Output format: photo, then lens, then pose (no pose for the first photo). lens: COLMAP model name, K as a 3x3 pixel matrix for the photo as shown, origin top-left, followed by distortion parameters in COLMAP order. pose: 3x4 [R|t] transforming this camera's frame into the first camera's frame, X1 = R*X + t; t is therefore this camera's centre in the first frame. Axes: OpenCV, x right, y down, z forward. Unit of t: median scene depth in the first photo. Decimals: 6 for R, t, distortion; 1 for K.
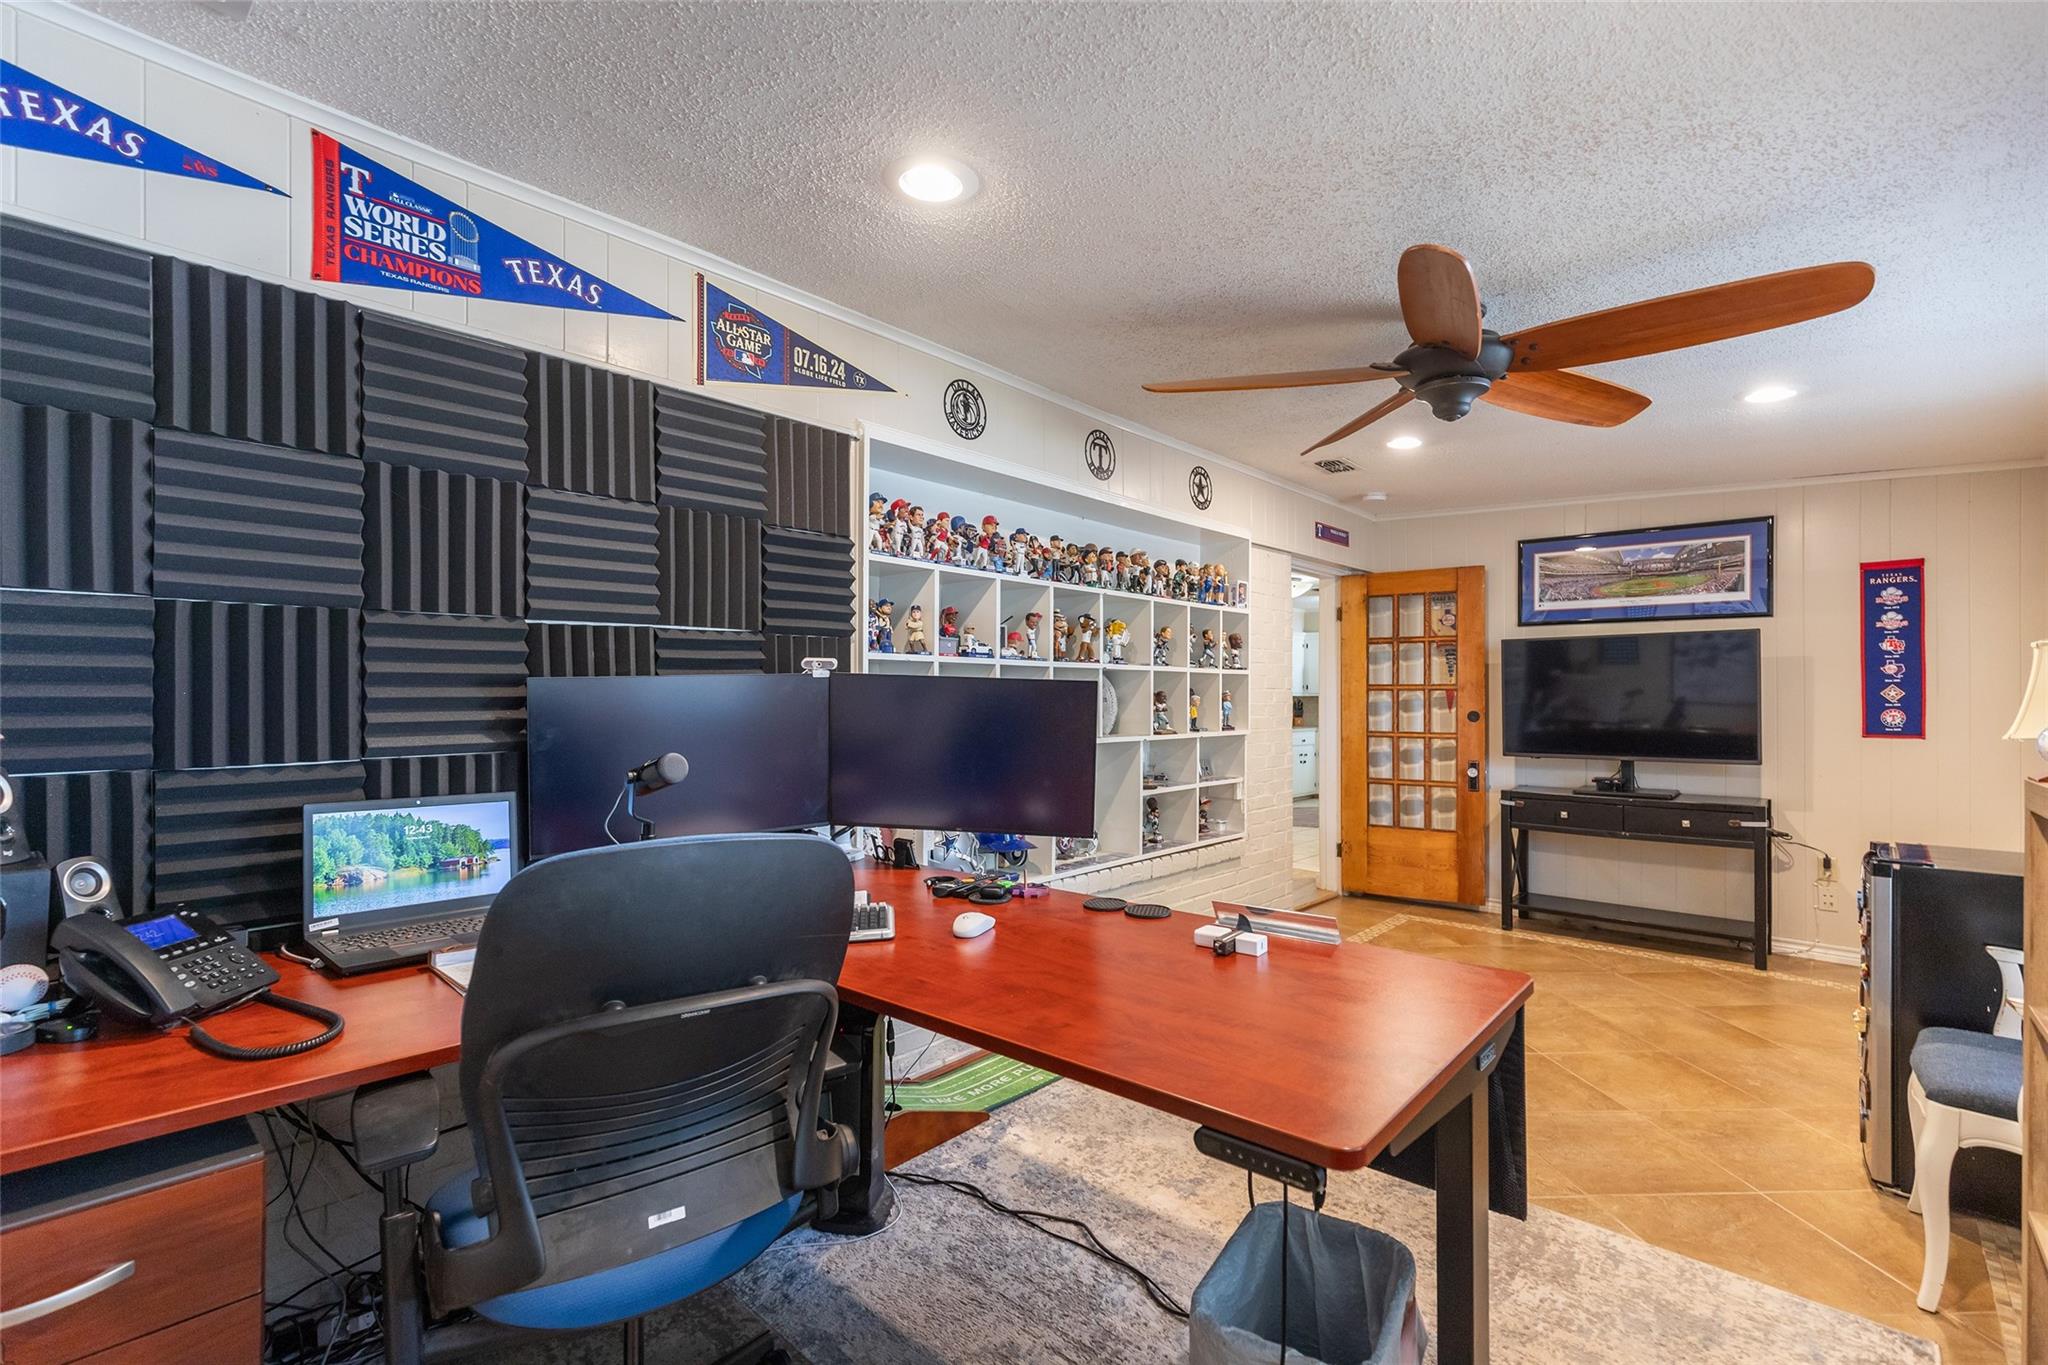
lens RADIAL K [[929.6, 0, 1030.2], [0, 929.6, 684.3], [0, 0, 1]] dist [0.009056, -0.001636]
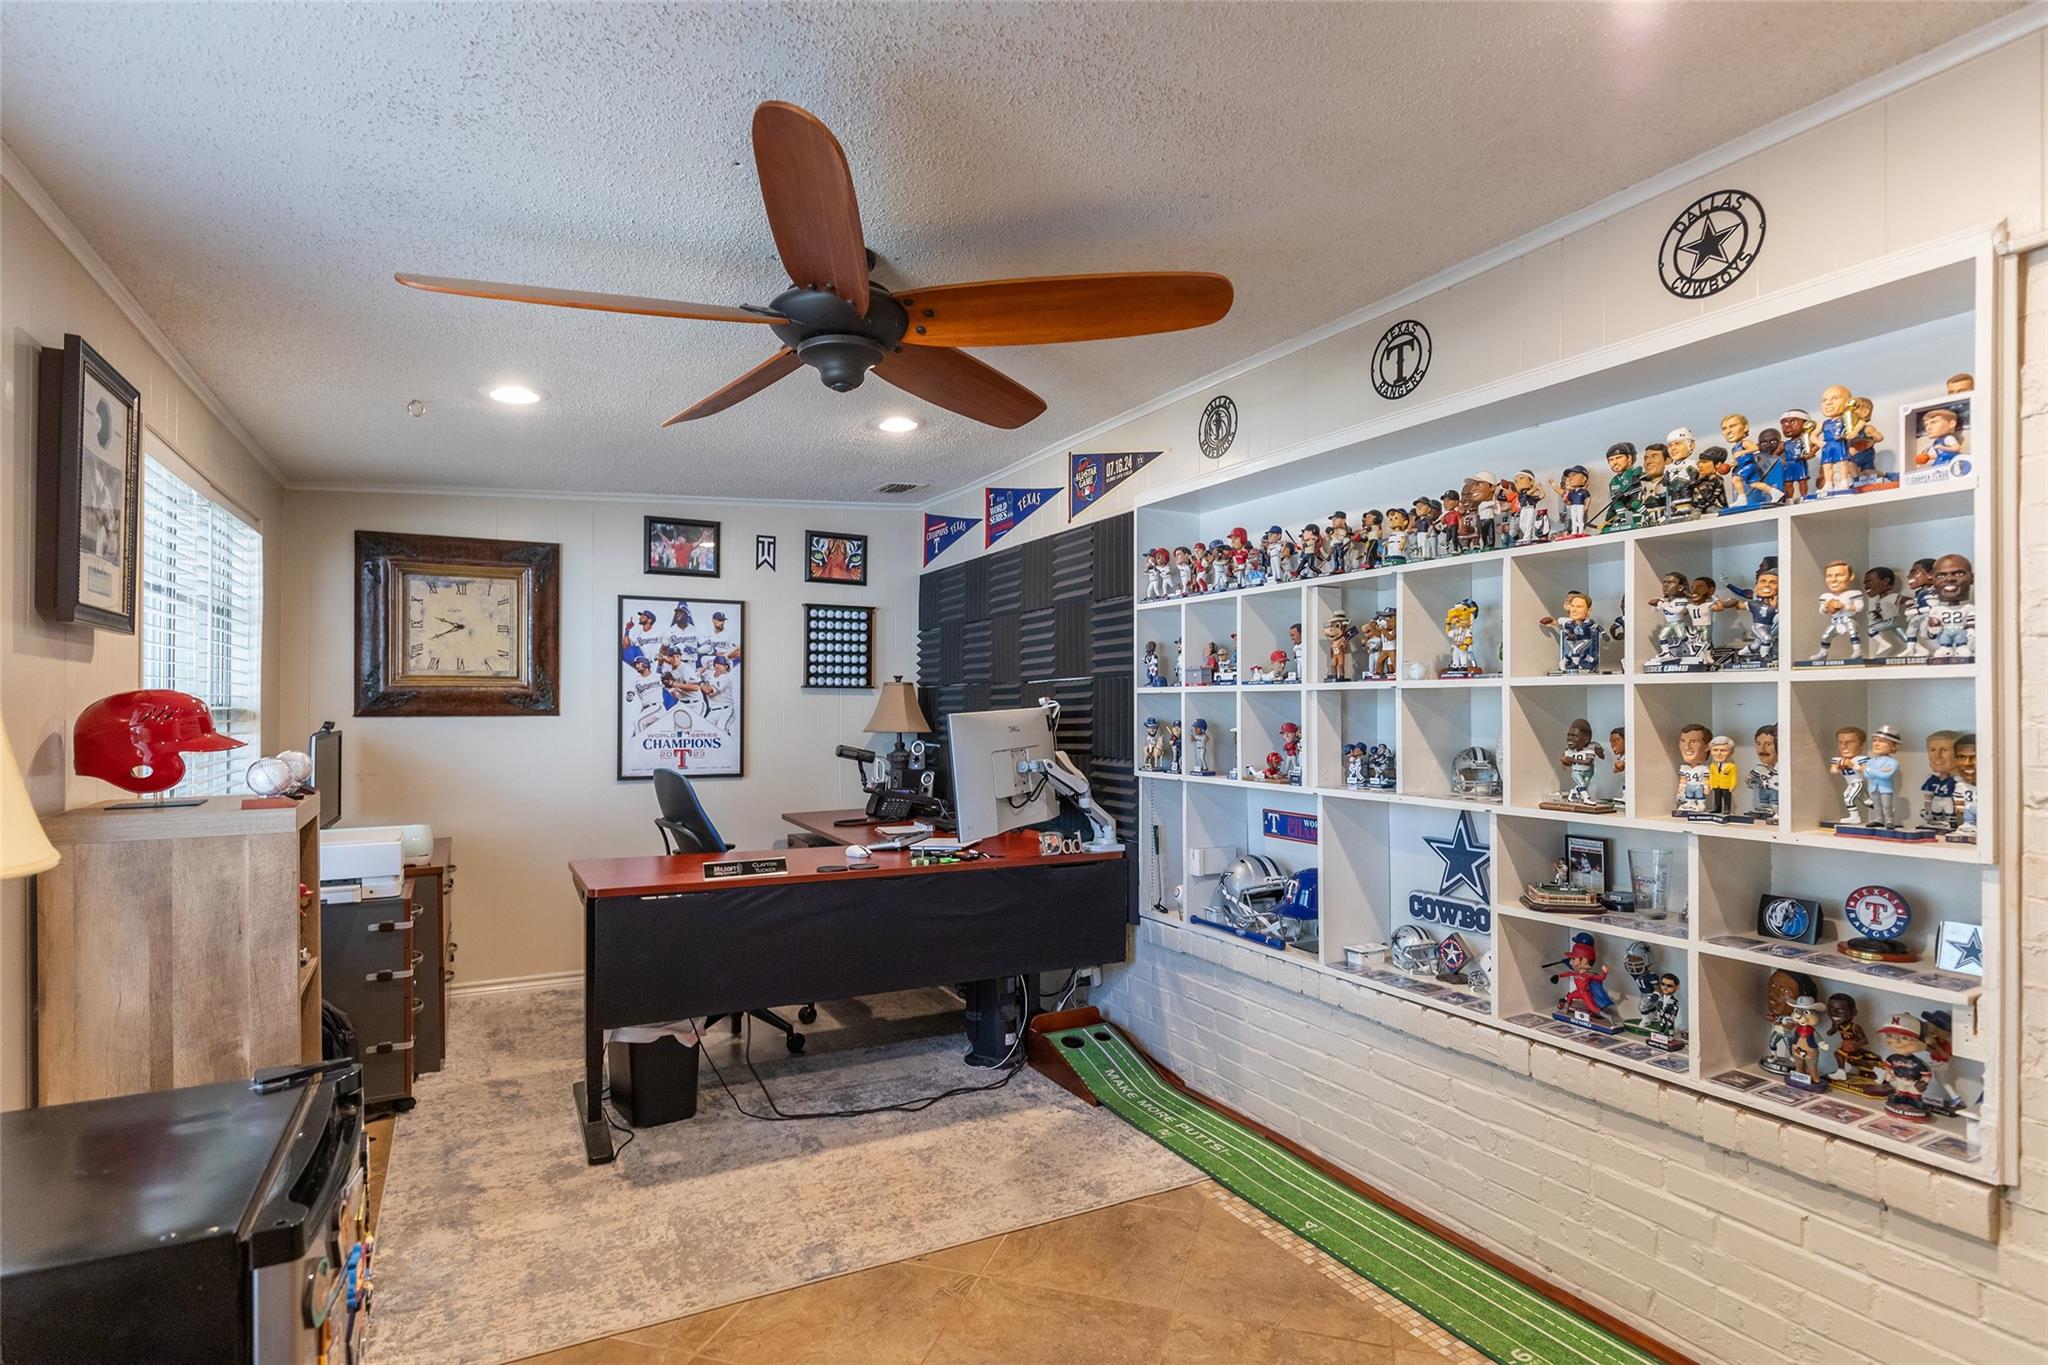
lens RADIAL K [[1068.2, 0, 1027.8], [0, 1068.2, 704.4], [0, 0, 1]] dist [-0.001770, 0.000039]
pose [[-0.366394, -0.008275, -0.930423, 1.183304], [0.006124, 0.999917, -0.011305, 0.001488], [0.930440, -0.009840, -0.366313, 1.409824]]
